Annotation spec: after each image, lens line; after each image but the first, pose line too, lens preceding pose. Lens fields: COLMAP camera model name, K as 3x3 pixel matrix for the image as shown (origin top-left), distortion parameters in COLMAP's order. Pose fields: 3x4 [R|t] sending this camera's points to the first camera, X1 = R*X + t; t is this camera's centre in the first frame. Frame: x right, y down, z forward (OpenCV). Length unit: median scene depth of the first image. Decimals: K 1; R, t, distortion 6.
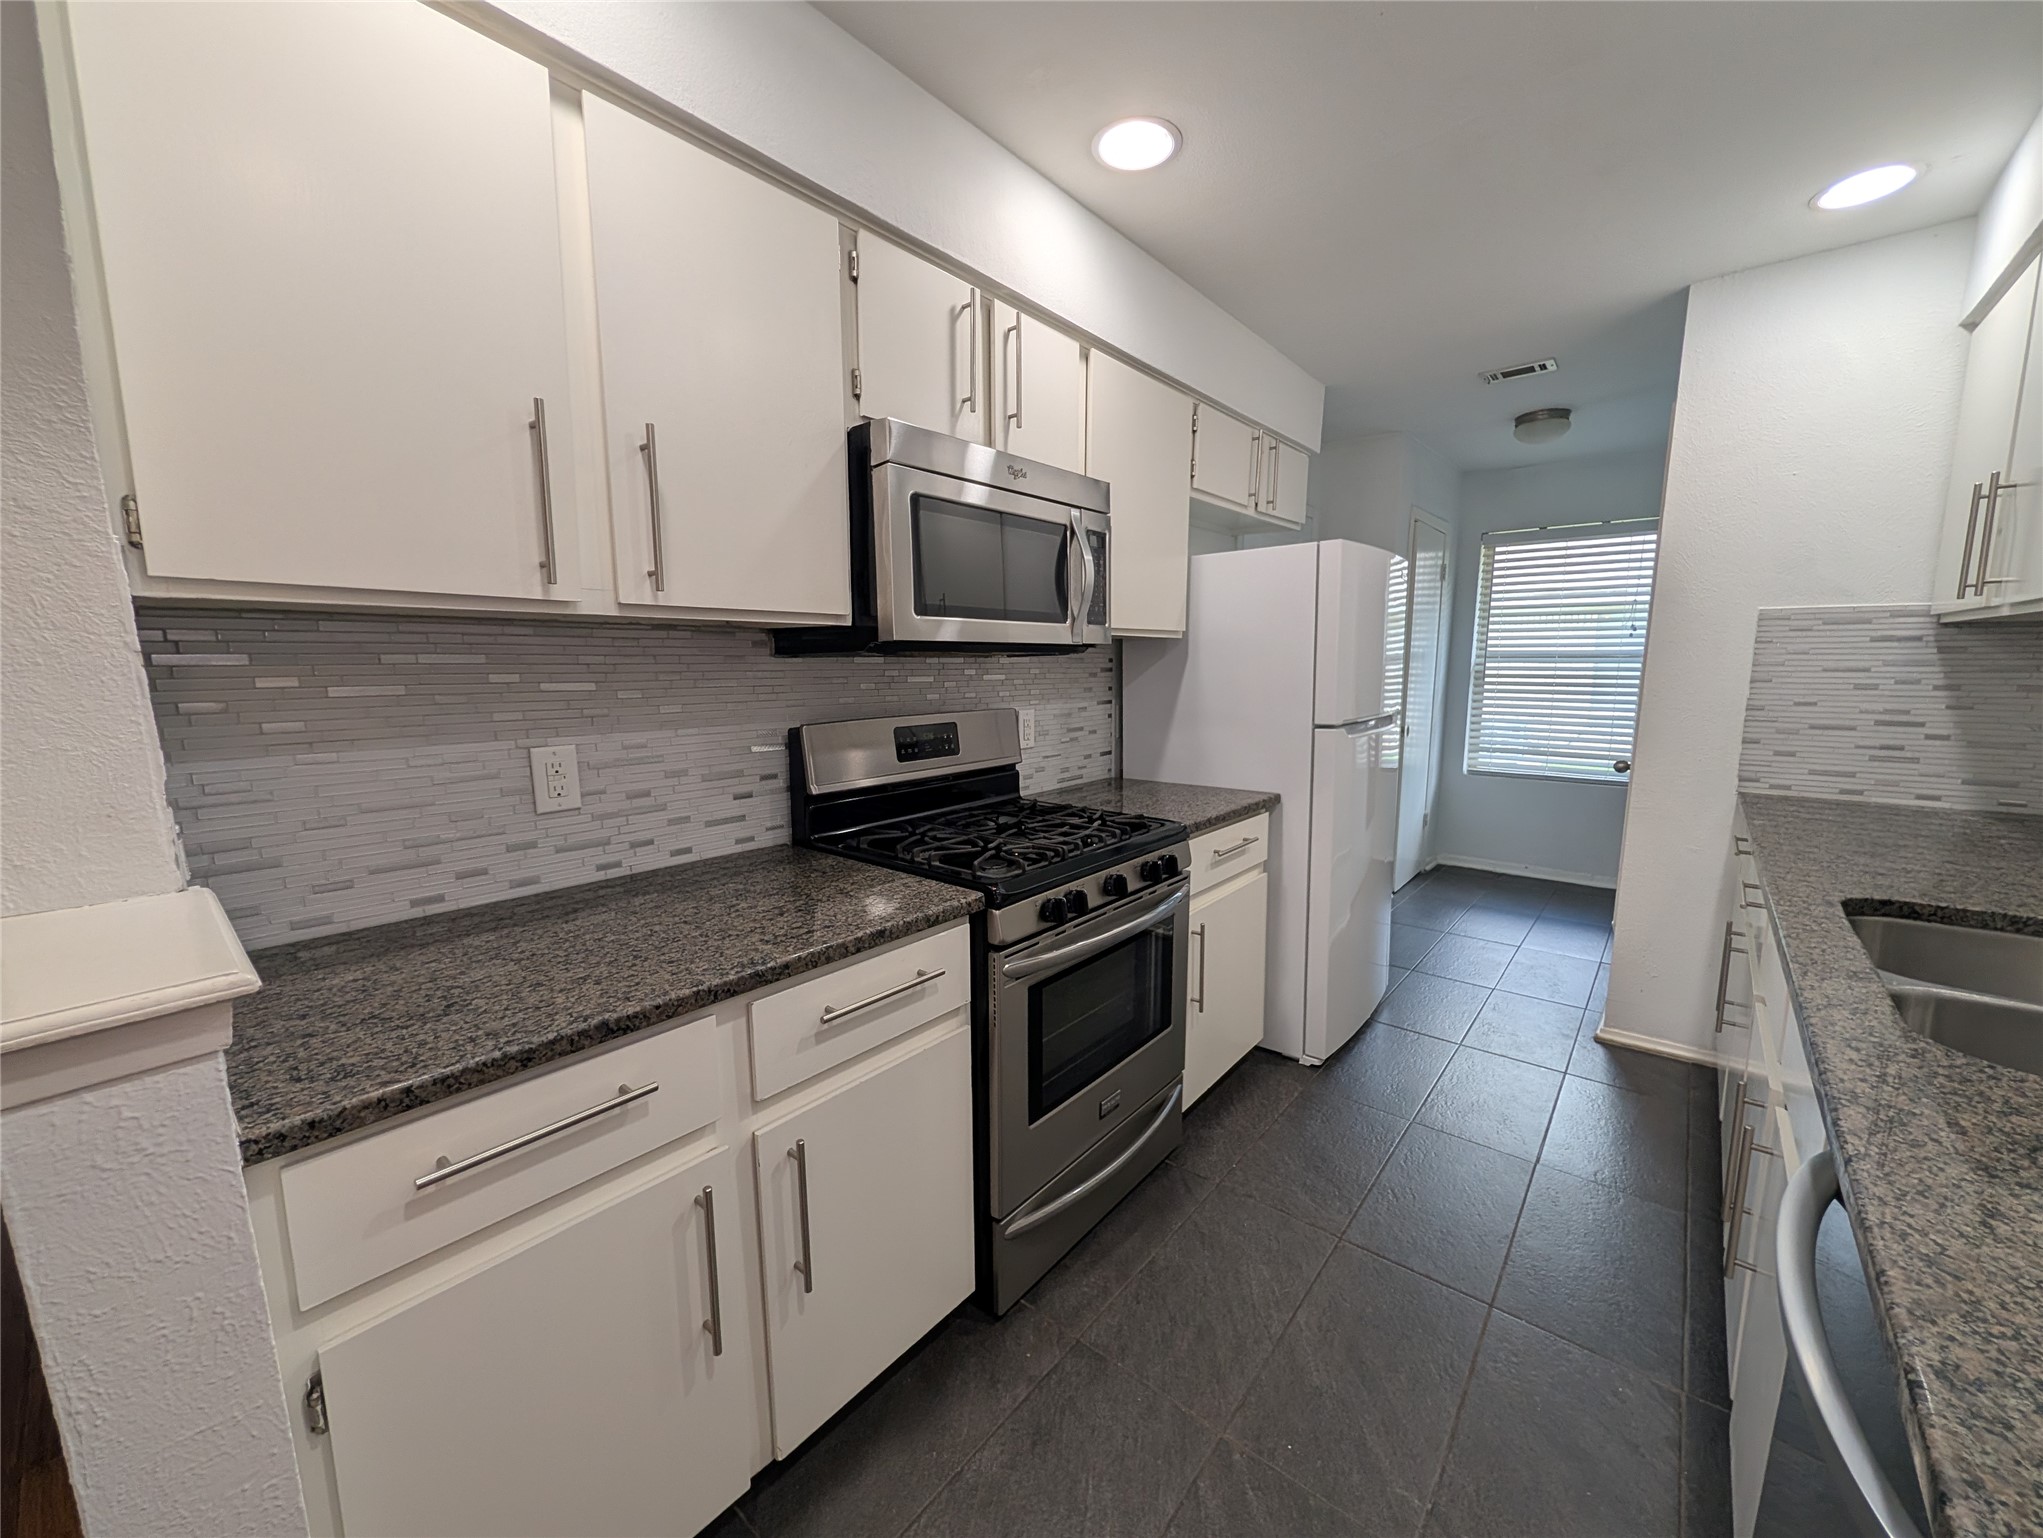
lens RADIAL K [[793.7, 0, 1015.5], [0, 793.7, 774.4], [0, 0, 1]] dist [0.000834, -0.000711]
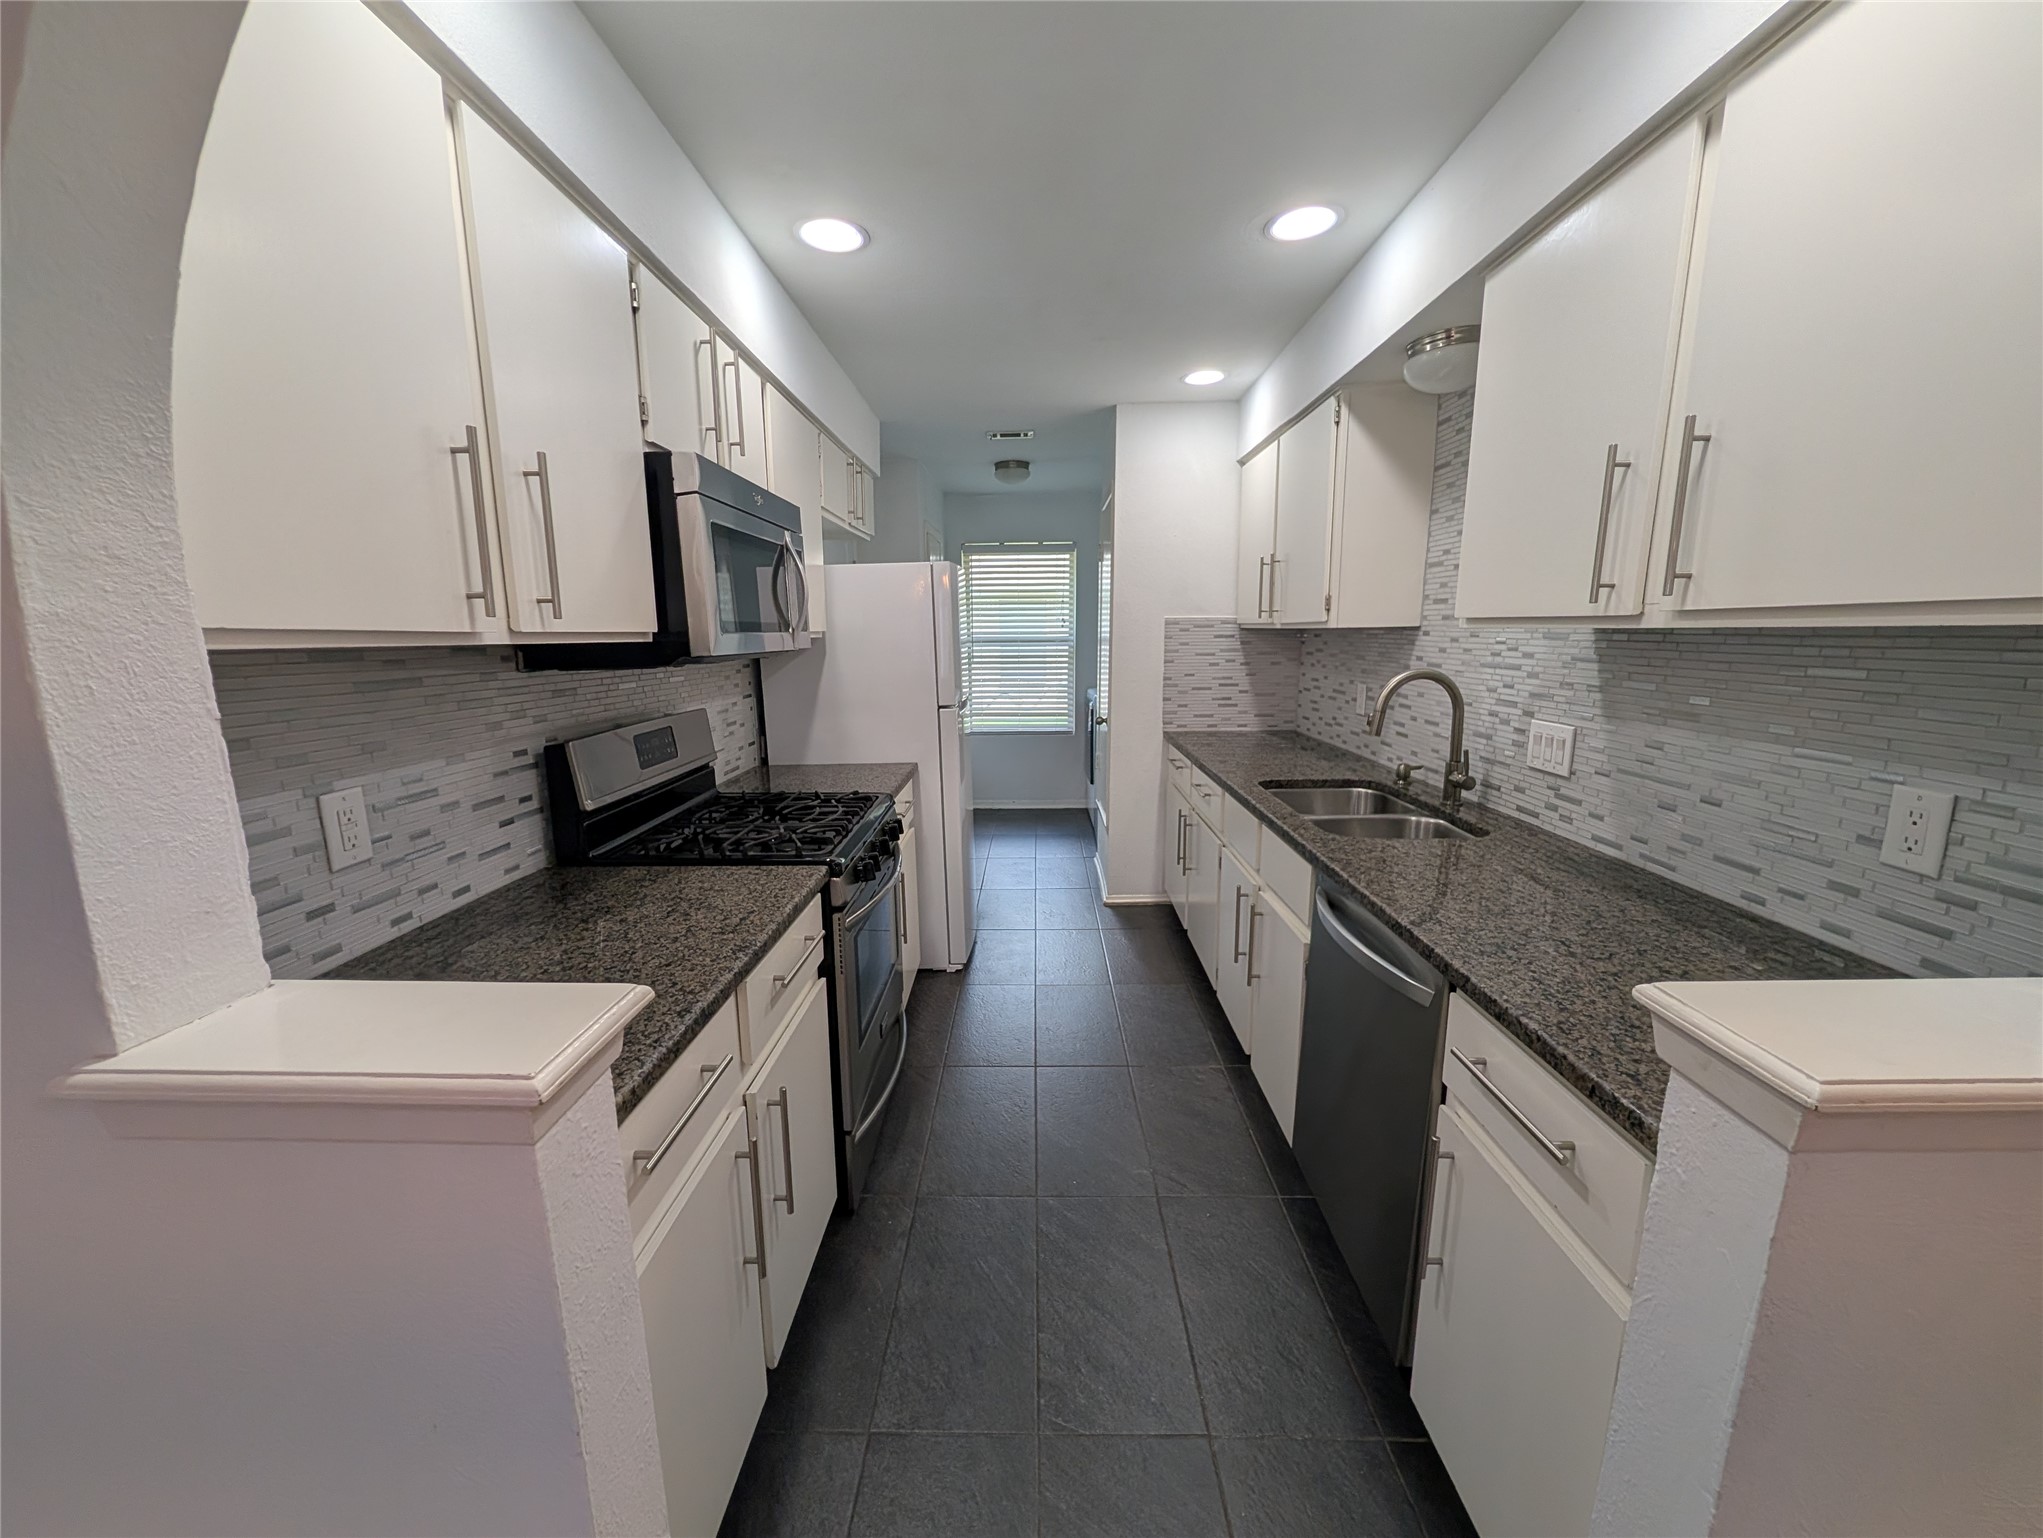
lens RADIAL K [[793.7, 0, 1015.5], [0, 793.7, 774.4], [0, 0, 1]] dist [0.000834, -0.000711]
pose [[0.778227, -0.115411, 0.617287, -0.440685], [0.097238, 0.993258, 0.063115, -0.029391], [-0.620409, 0.010906, 0.784203, -0.099853]]
